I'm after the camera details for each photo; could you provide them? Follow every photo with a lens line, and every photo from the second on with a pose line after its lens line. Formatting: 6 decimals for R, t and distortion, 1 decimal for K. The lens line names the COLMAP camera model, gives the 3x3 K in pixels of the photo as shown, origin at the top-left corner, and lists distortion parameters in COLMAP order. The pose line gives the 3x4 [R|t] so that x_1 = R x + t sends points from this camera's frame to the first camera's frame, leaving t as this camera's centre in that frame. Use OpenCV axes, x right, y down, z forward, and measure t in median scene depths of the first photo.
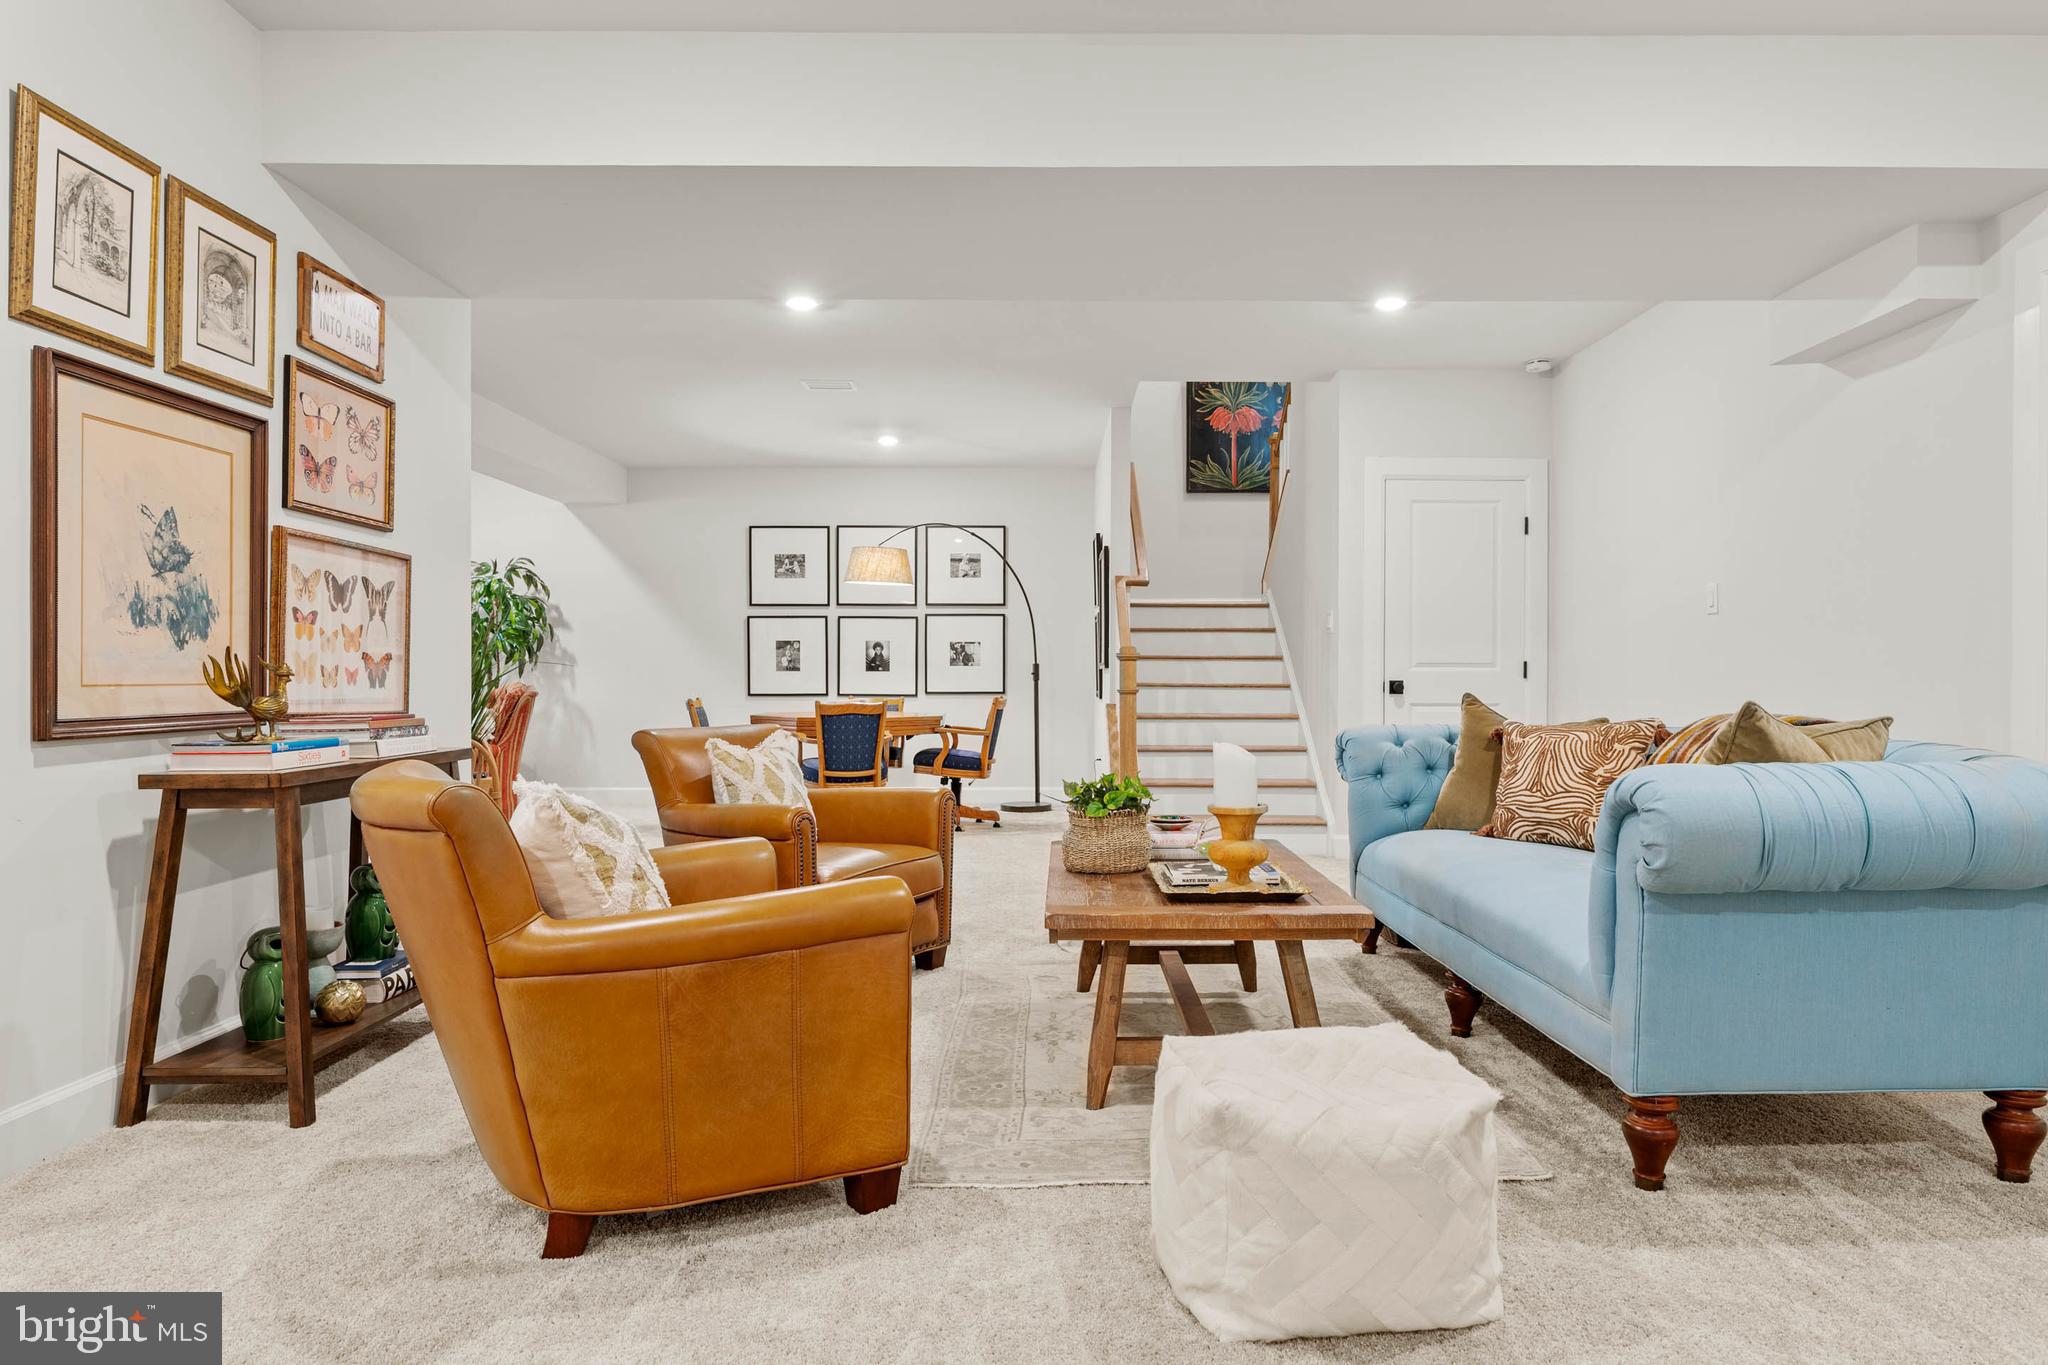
lens RADIAL K [[1183.6, 0, 1024.9], [0, 1183.6, 685.6], [0, 0, 1]] dist [-0.000593, -0.000985]
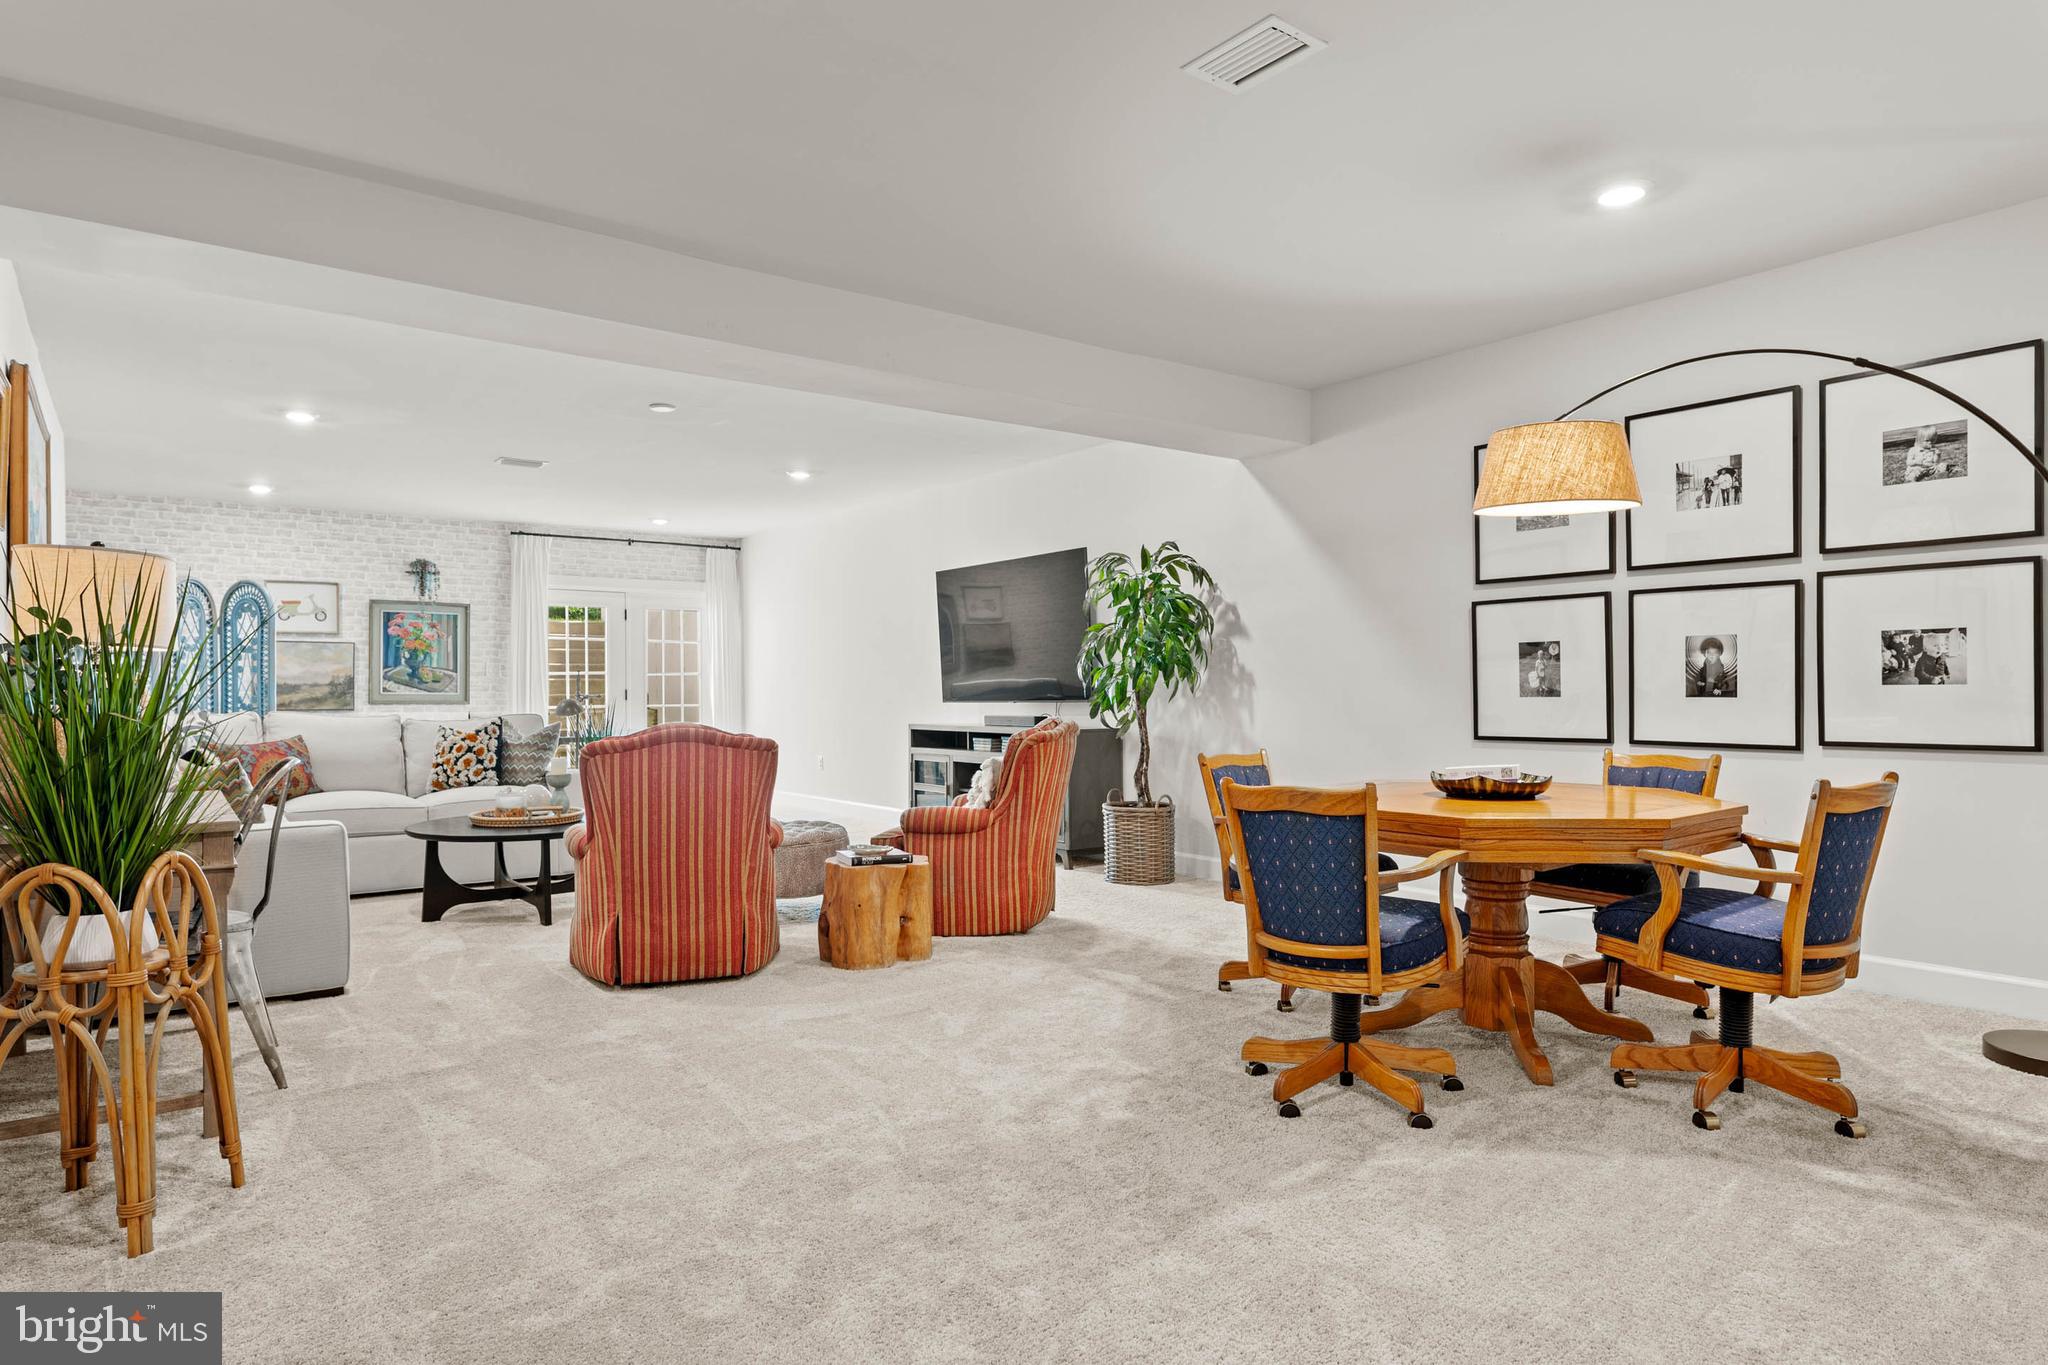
lens RADIAL K [[1183.6, 0, 1024.9], [0, 1183.6, 685.6], [0, 0, 1]] dist [-0.000593, -0.000985]
pose [[0.613988, -0.009149, -0.789262, 0.088568], [0.000378, 0.999936, -0.011297, -0.011414], [0.789315, 0.006638, 0.613952, 0.472859]]
